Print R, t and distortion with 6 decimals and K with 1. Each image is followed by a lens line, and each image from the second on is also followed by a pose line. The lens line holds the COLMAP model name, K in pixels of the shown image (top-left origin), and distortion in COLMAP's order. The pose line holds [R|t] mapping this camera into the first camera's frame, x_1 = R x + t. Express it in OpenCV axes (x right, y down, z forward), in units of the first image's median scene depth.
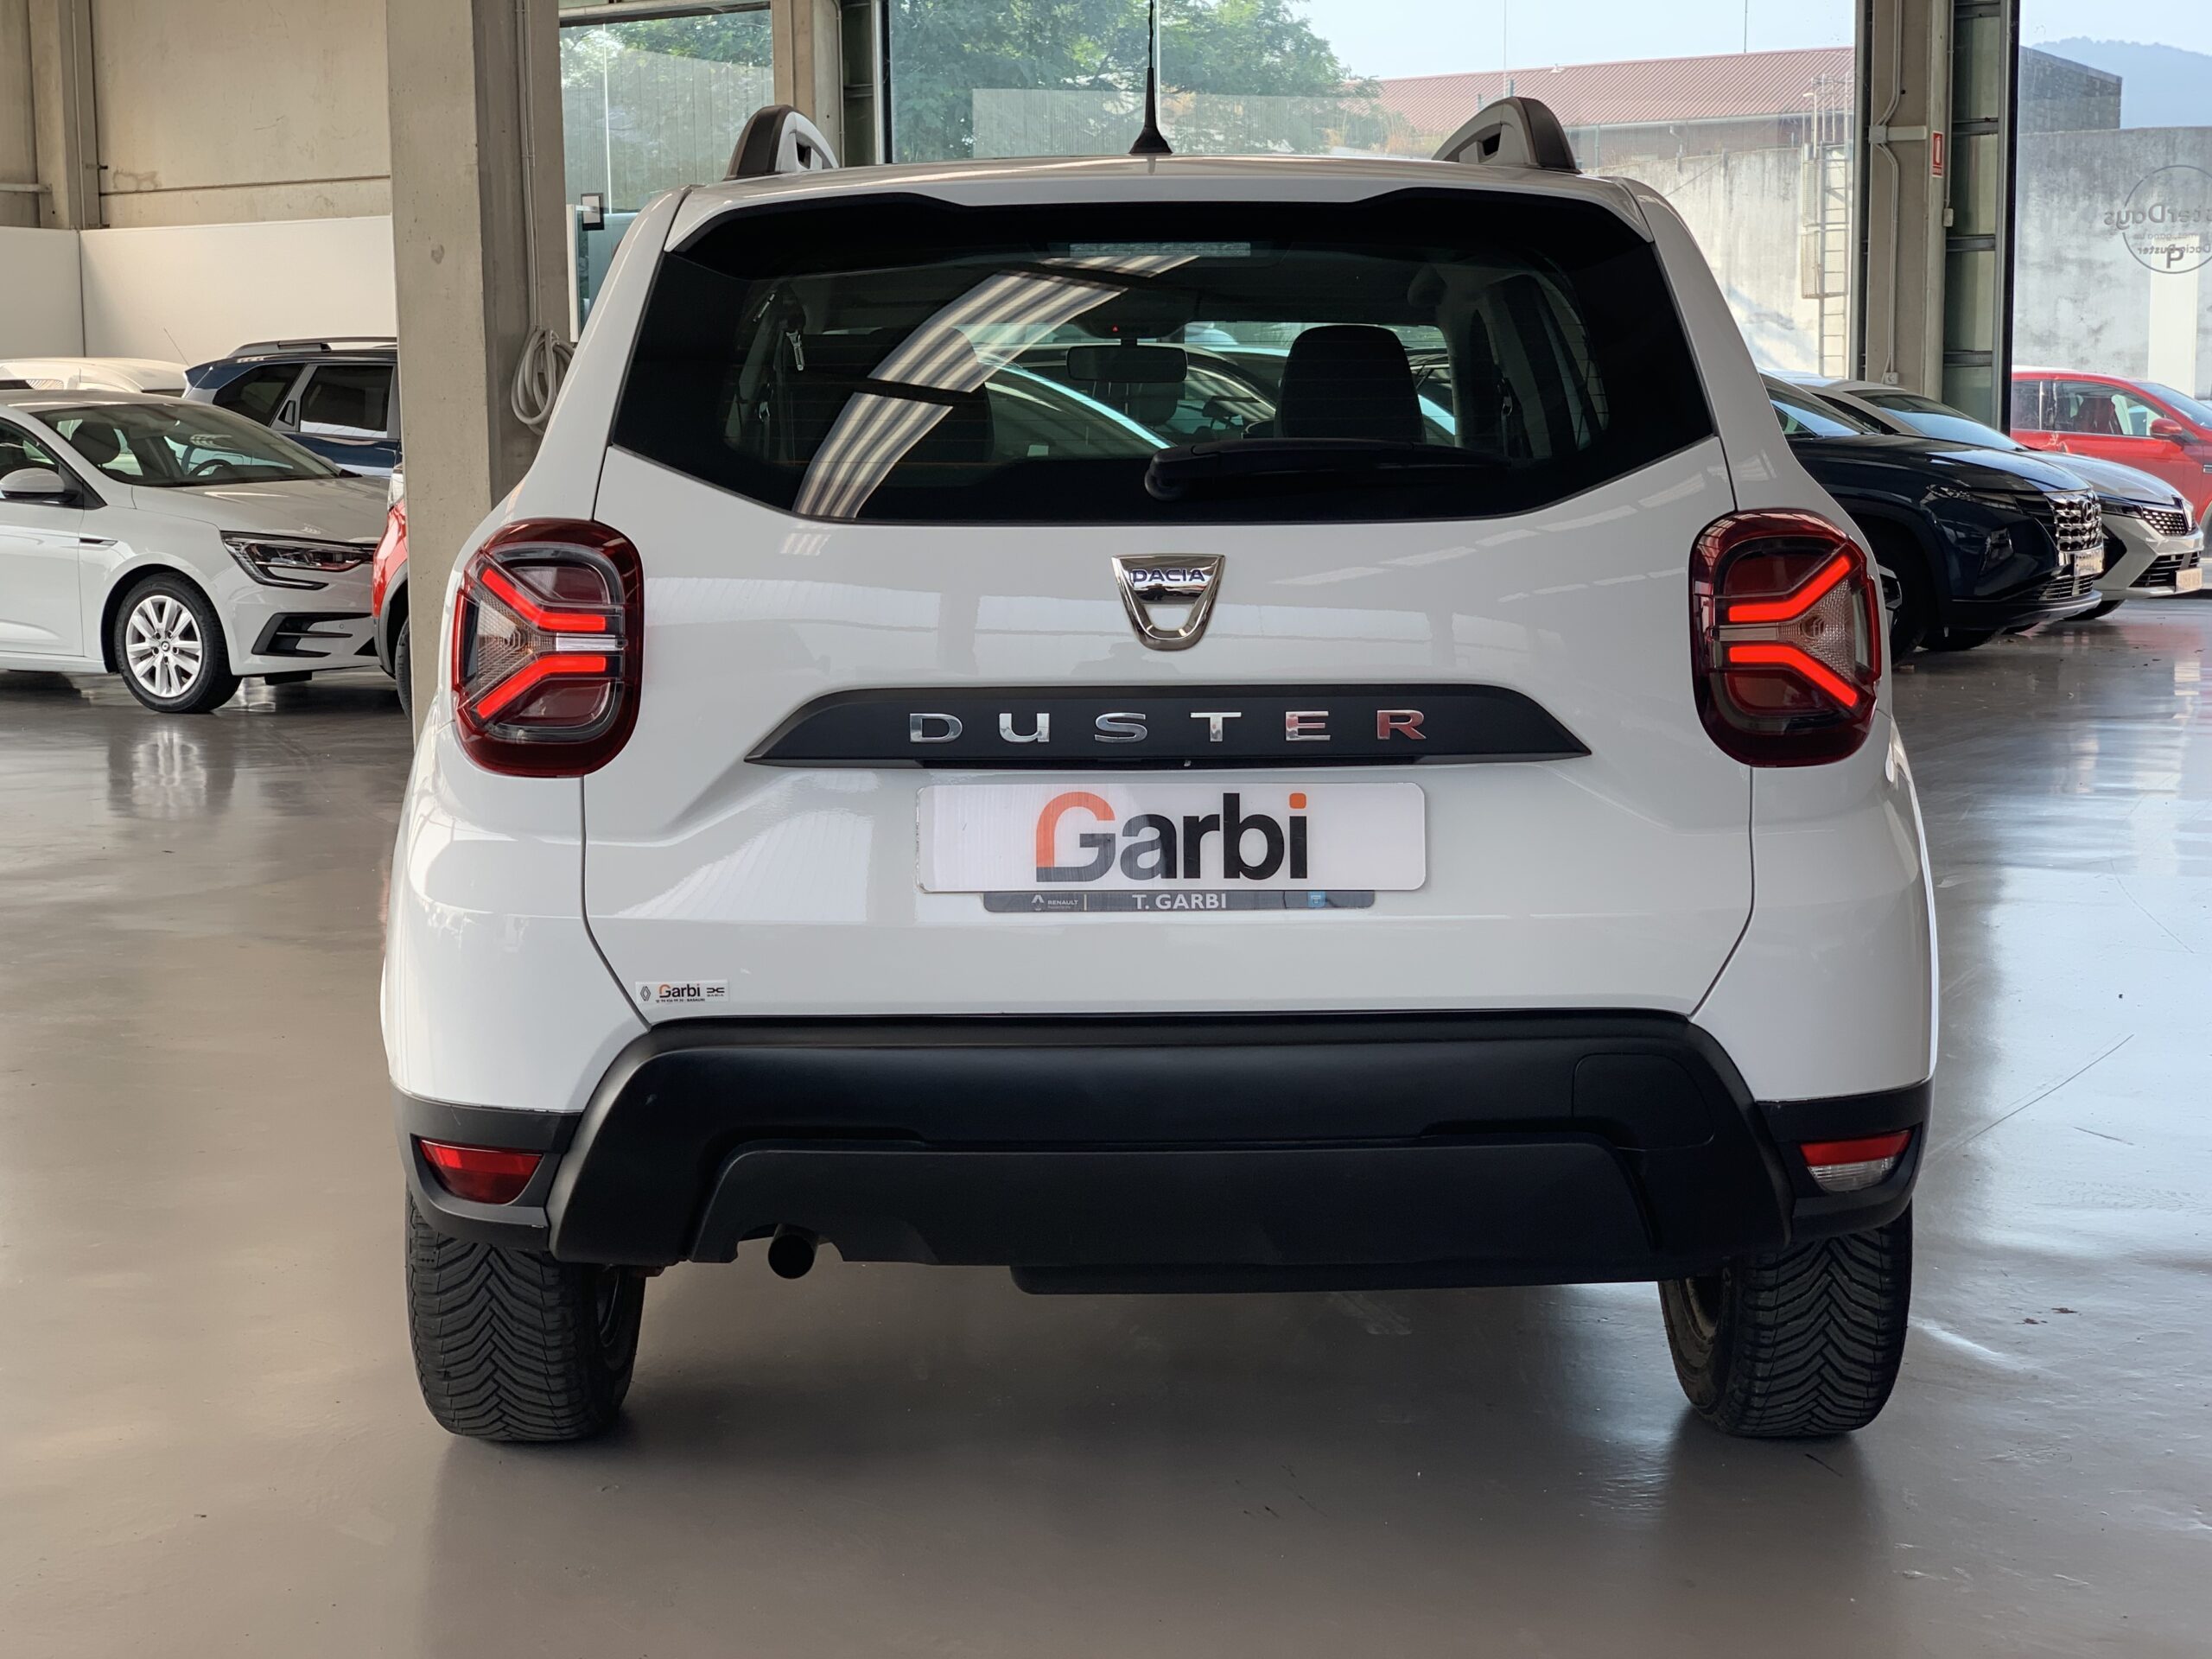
lens RADIAL K [[3345.0, 0, 1107.3], [0, 3345.0, 832.6], [0, 0, 1]] dist [0.048665, 0.000000]
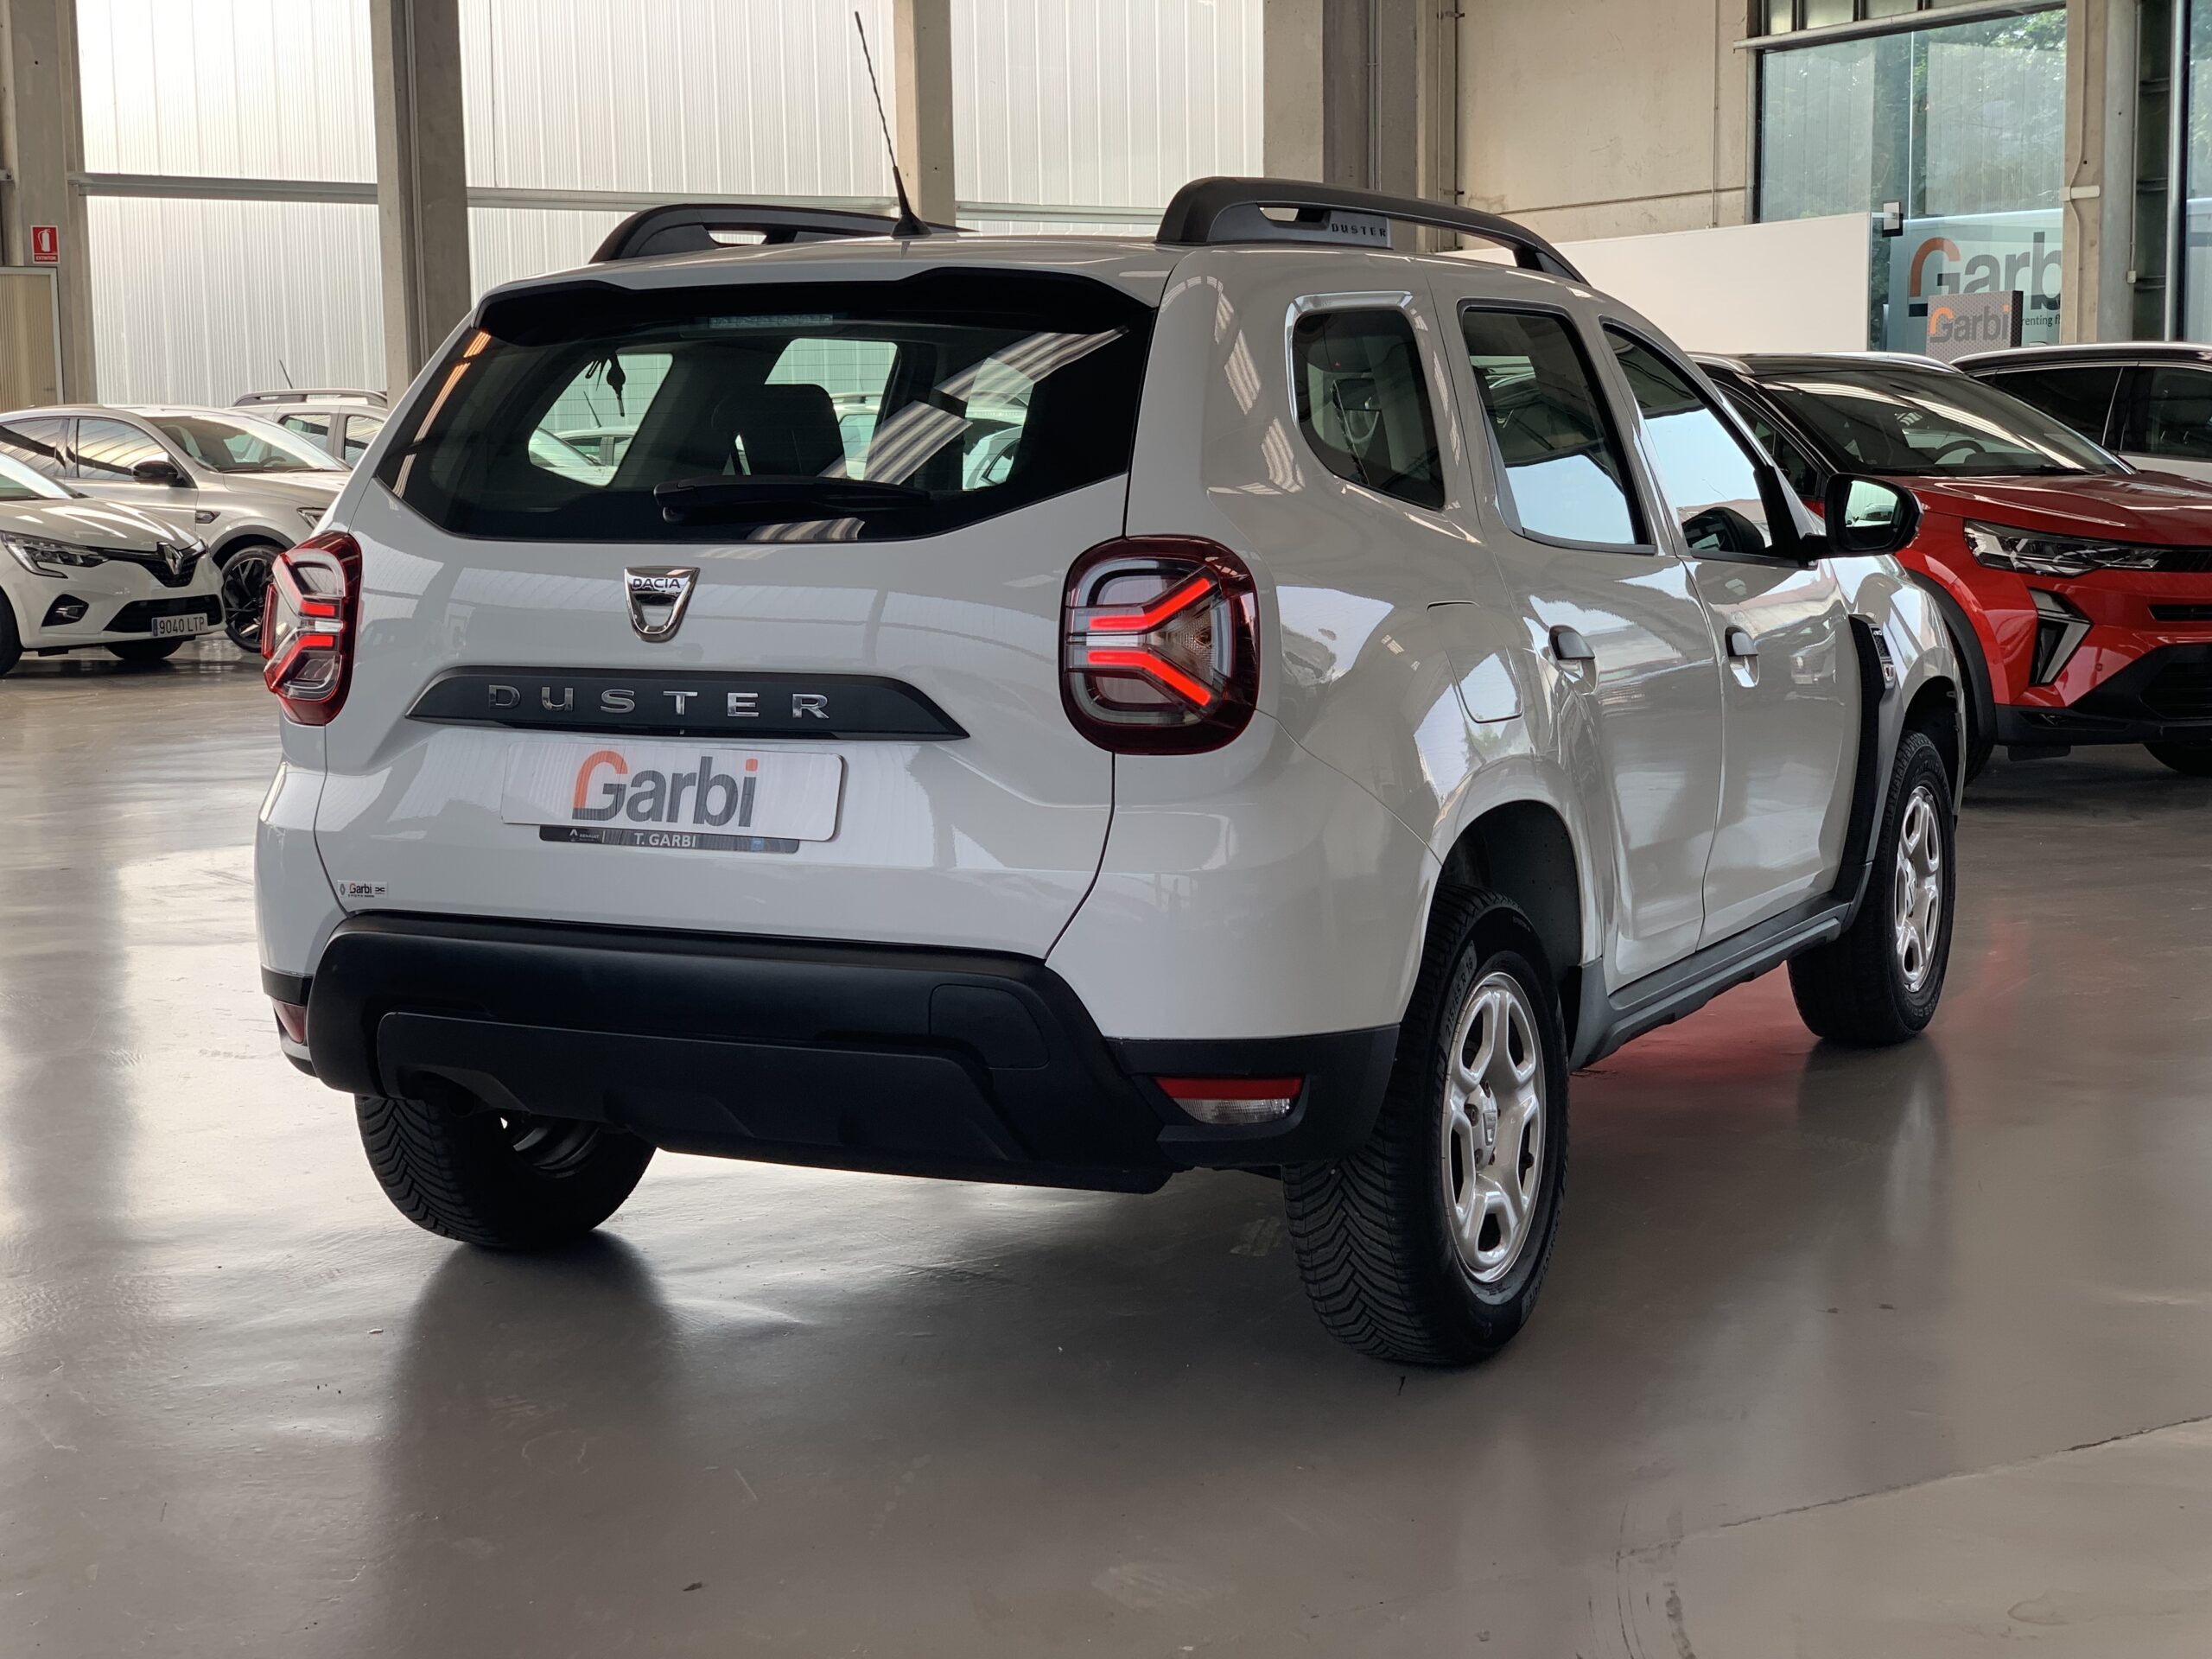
lens RADIAL K [[3345.0, 0, 1098.7], [0, 3345.0, 827.1], [0, 0, 1]] dist [0.048665, 0.000000]
pose [[0.894637, 0.050514, -0.443929, 0.632327], [-0.051271, 0.998632, 0.010309, -0.005058], [0.443843, 0.013538, 0.896003, -0.053532]]
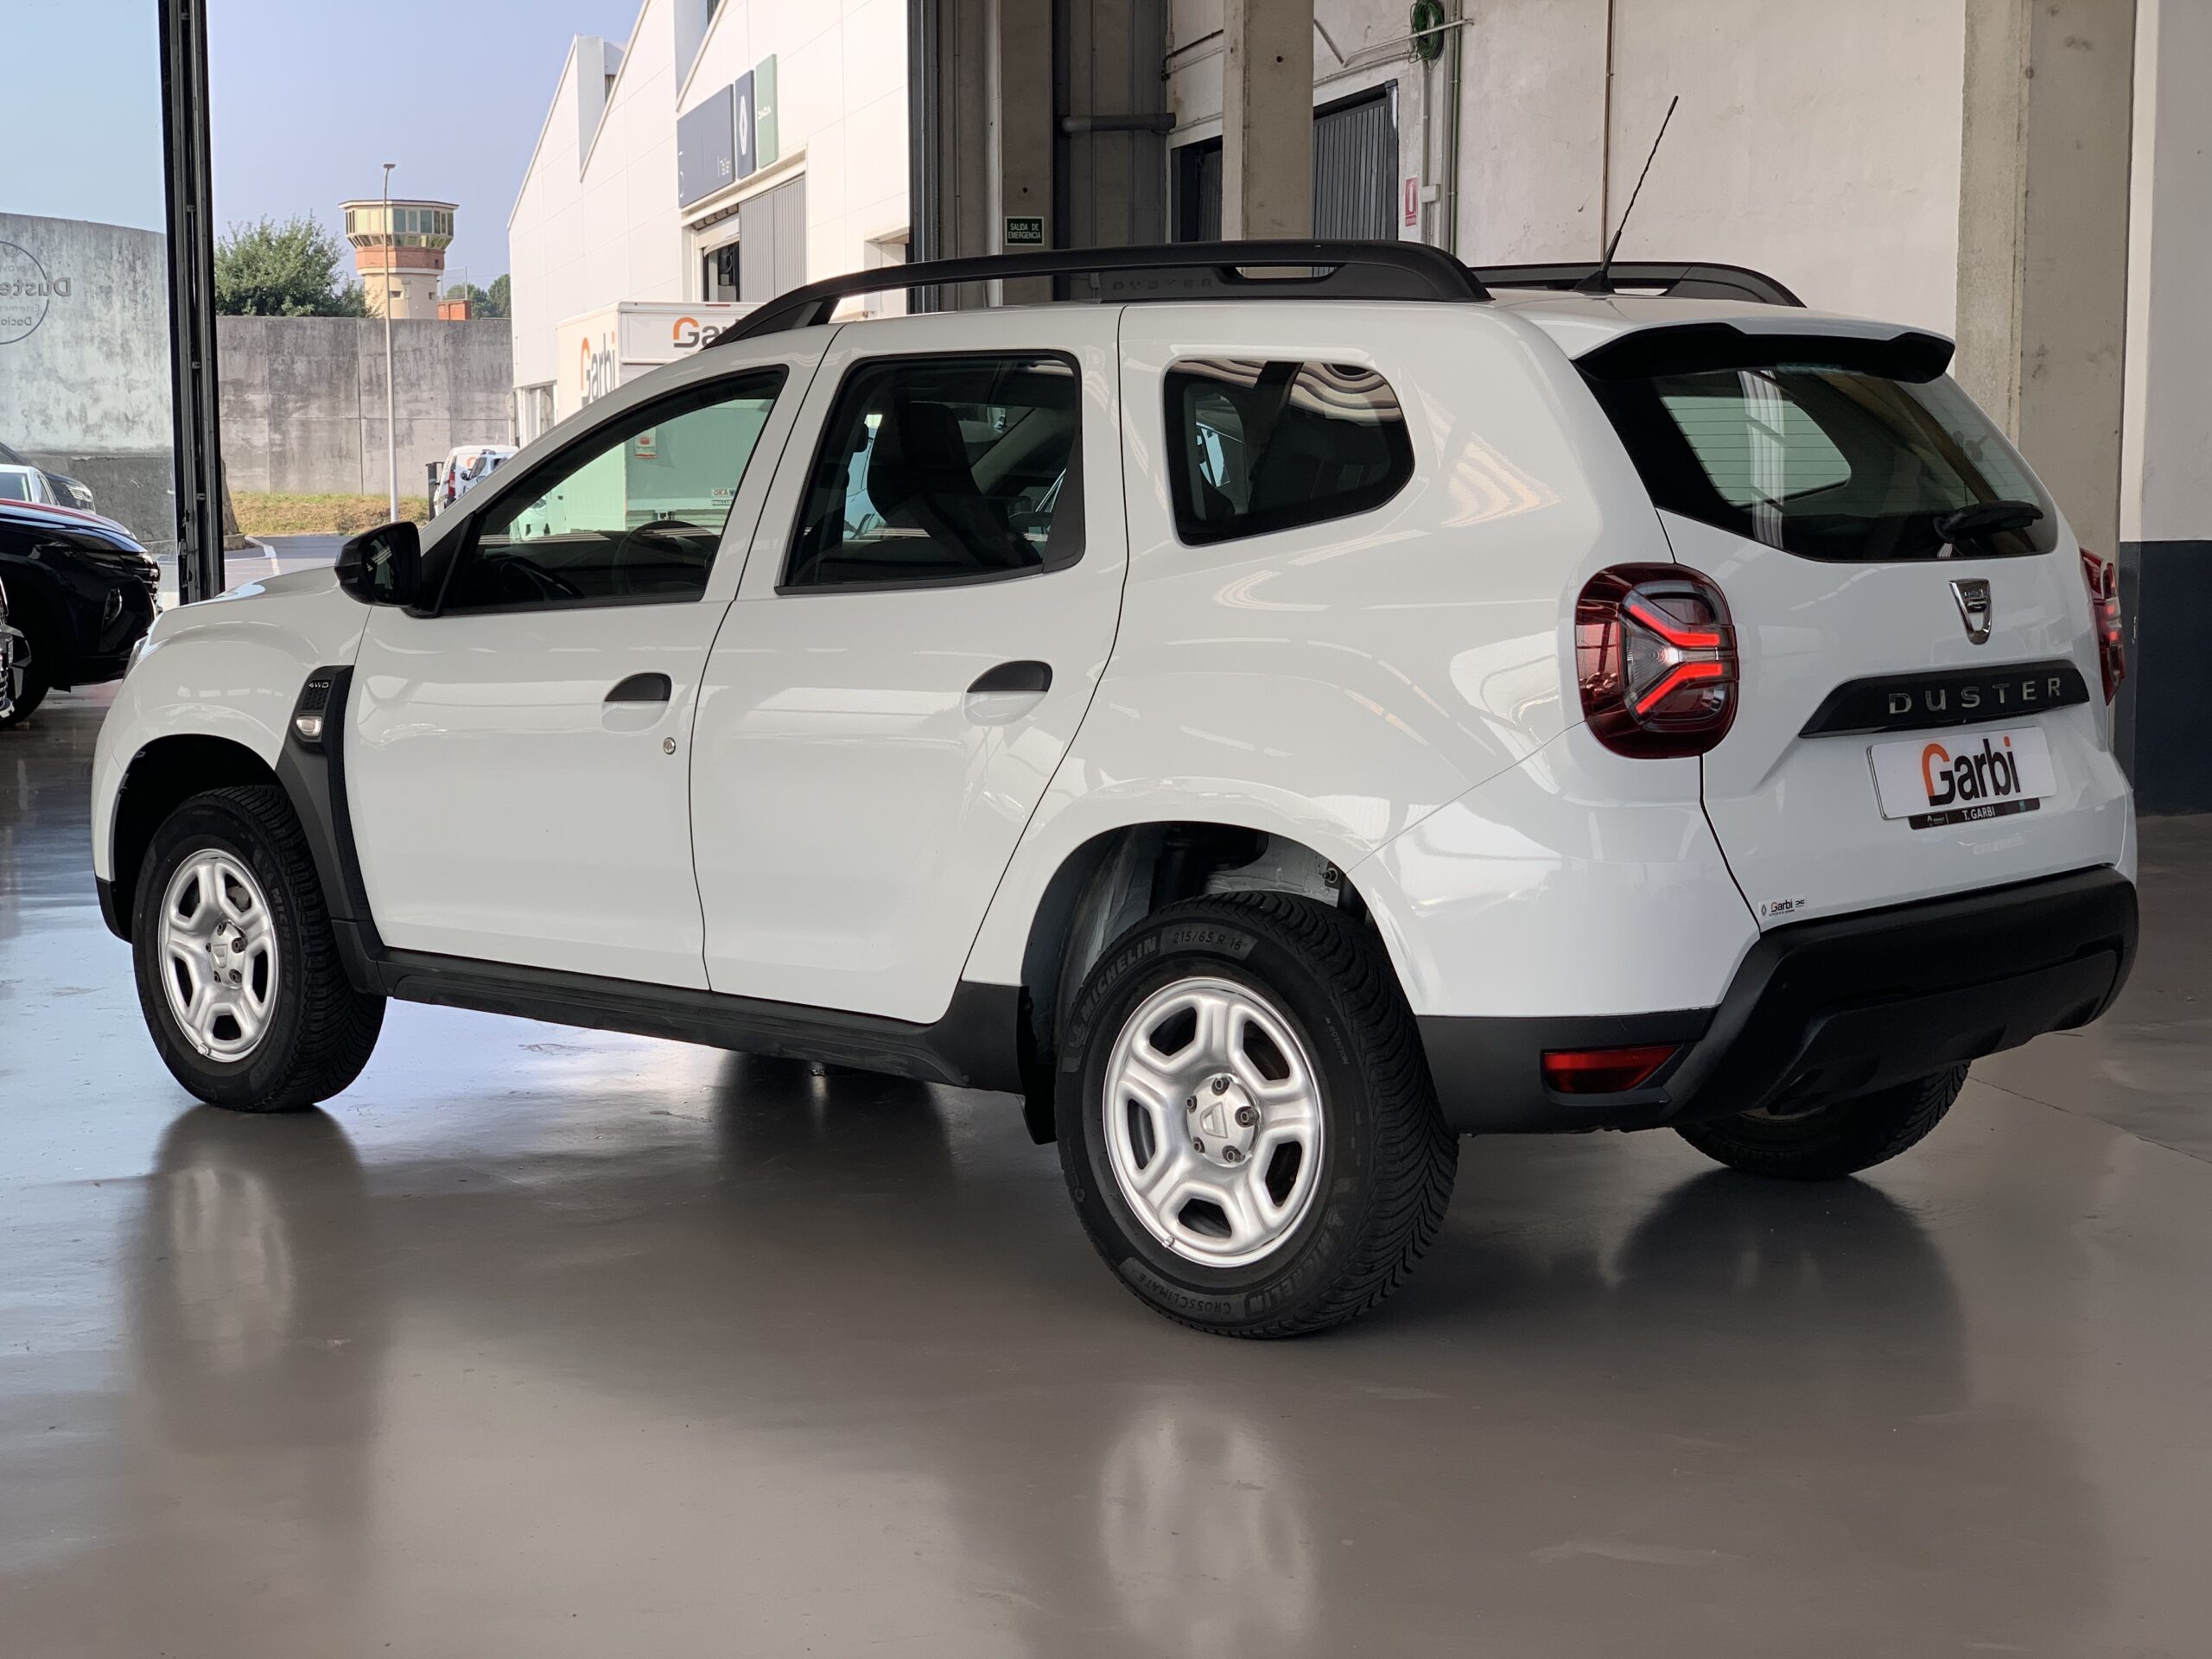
lens RADIAL K [[3345.0, 0, 1106.2], [0, 3345.0, 832.7], [0, 0, 1]] dist [0.048665, 0.000000]
pose [[0.677469, -0.072319, 0.731988, -1.147966], [0.086173, 0.996105, 0.018659, -0.027562], [-0.730486, 0.050437, 0.681062, 0.235778]]
